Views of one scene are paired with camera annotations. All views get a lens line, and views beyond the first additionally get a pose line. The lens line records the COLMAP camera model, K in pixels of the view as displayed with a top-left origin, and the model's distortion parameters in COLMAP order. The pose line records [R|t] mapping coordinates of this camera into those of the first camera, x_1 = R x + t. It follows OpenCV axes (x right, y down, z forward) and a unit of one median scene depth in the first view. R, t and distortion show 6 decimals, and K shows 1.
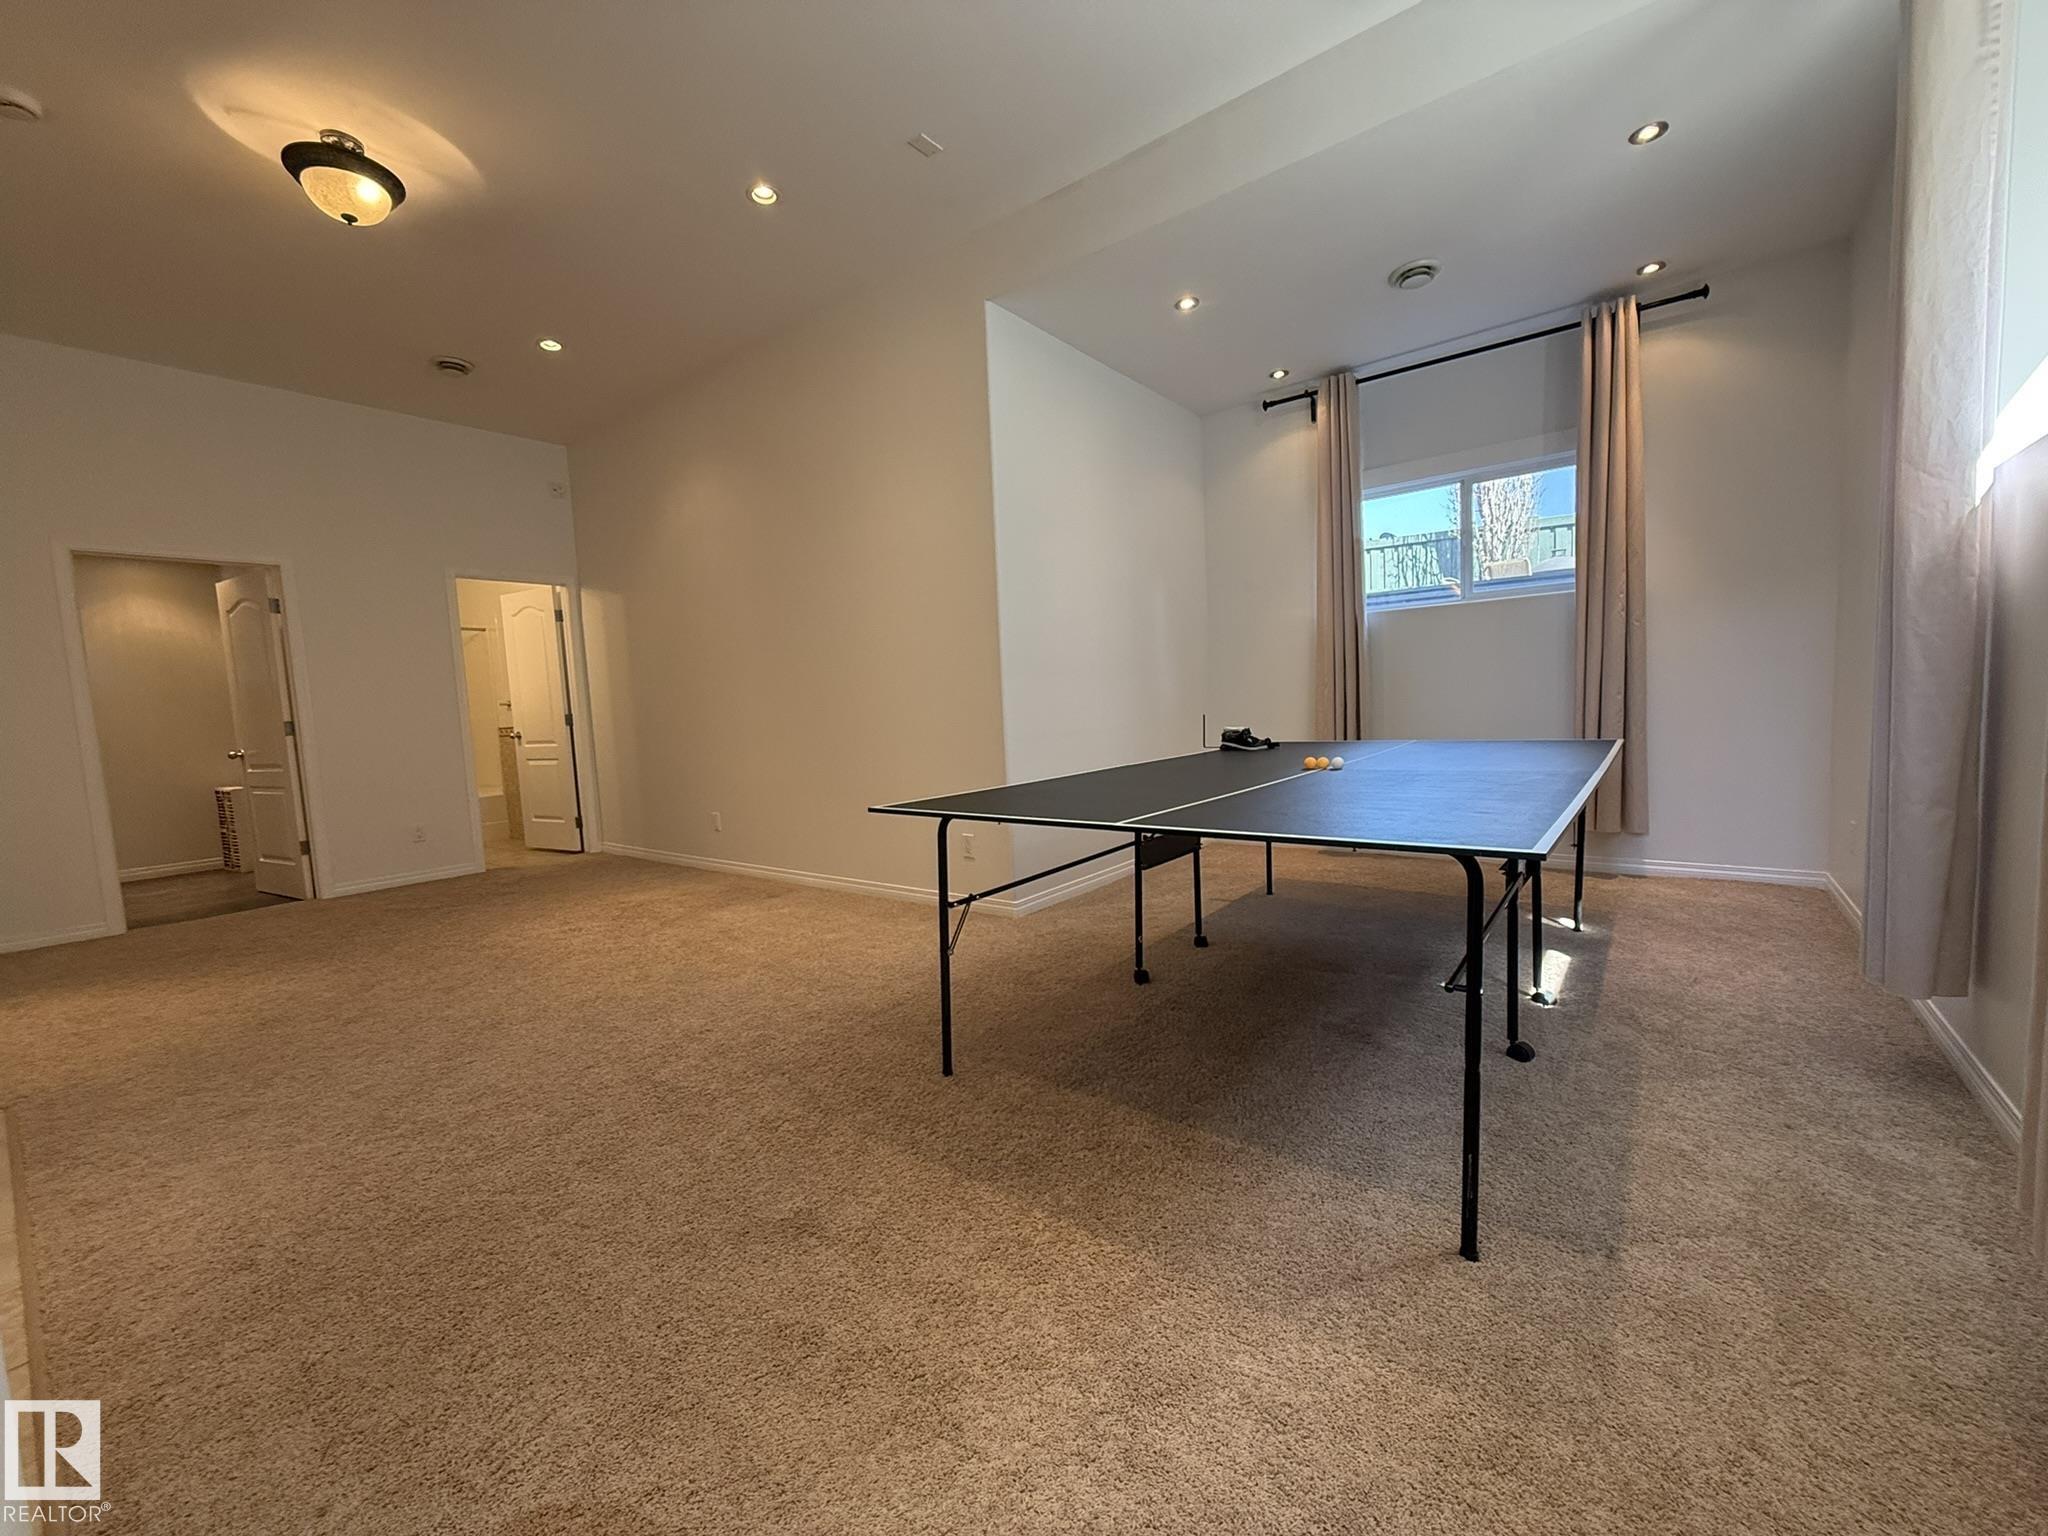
lens RADIAL K [[813.7, 0, 1024.0], [0, 813.7, 768.0], [0, 0, 1]] dist [-0.000511, 0.000131]
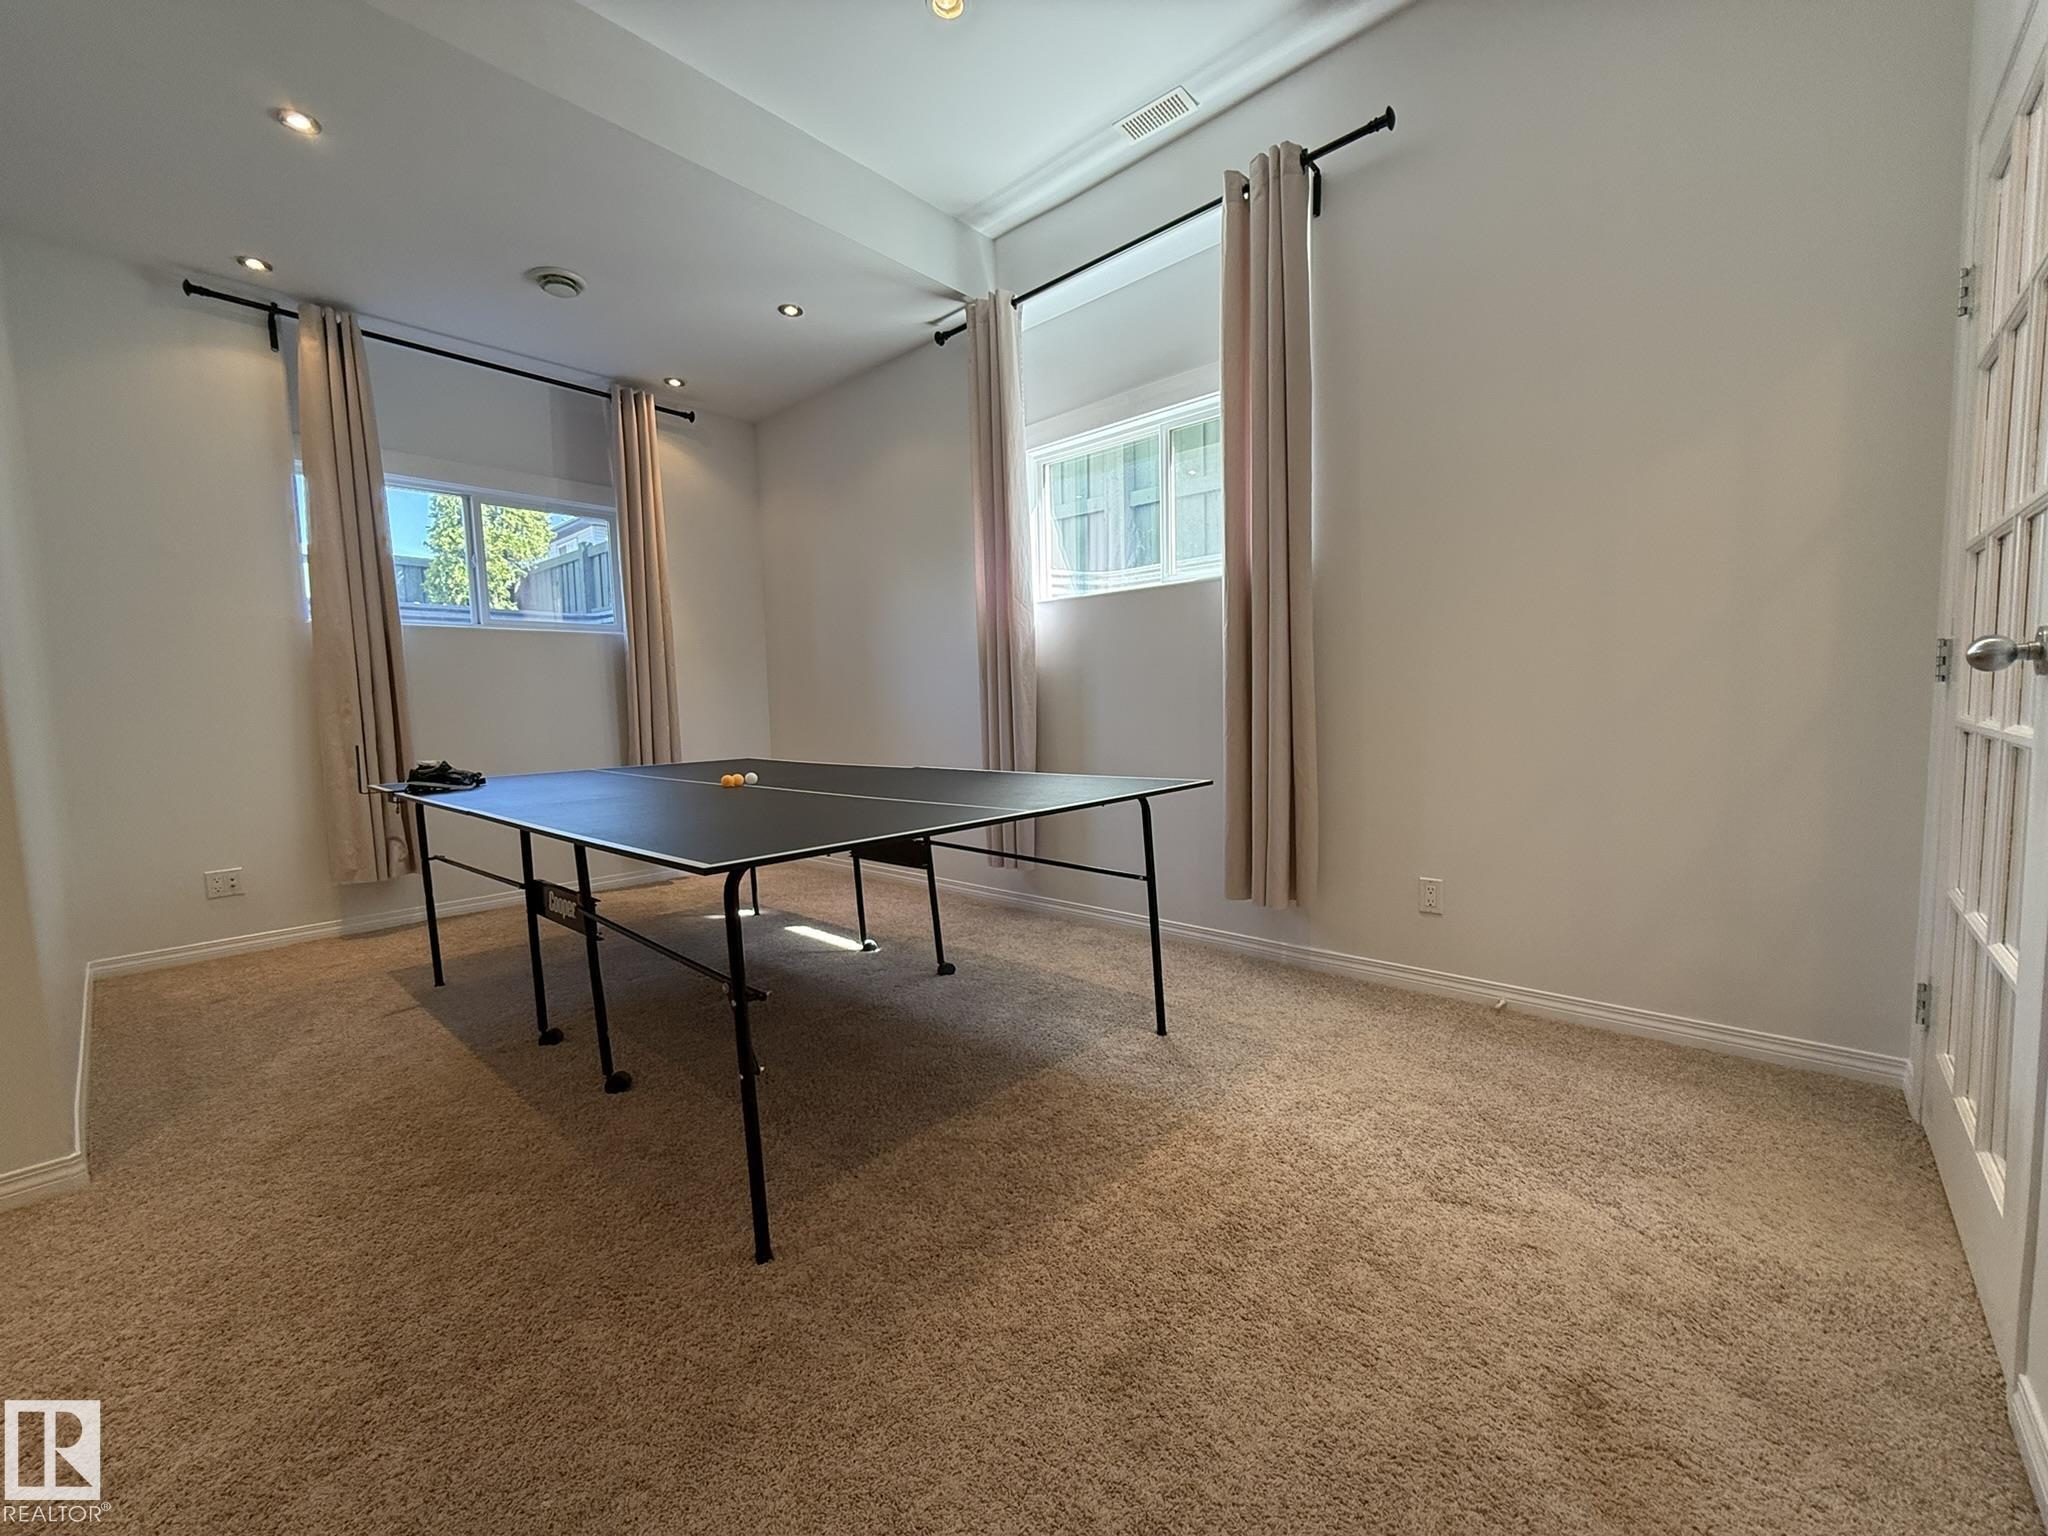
lens RADIAL K [[813.7, 0, 1024.0], [0, 813.7, 768.0], [0, 0, 1]] dist [-0.000511, 0.000131]
pose [[0.075361, -0.035066, 0.996540, -0.424477], [0.102733, 0.994336, 0.027220, -0.008872], [-0.991850, 0.100327, 0.078537, 0.413542]]
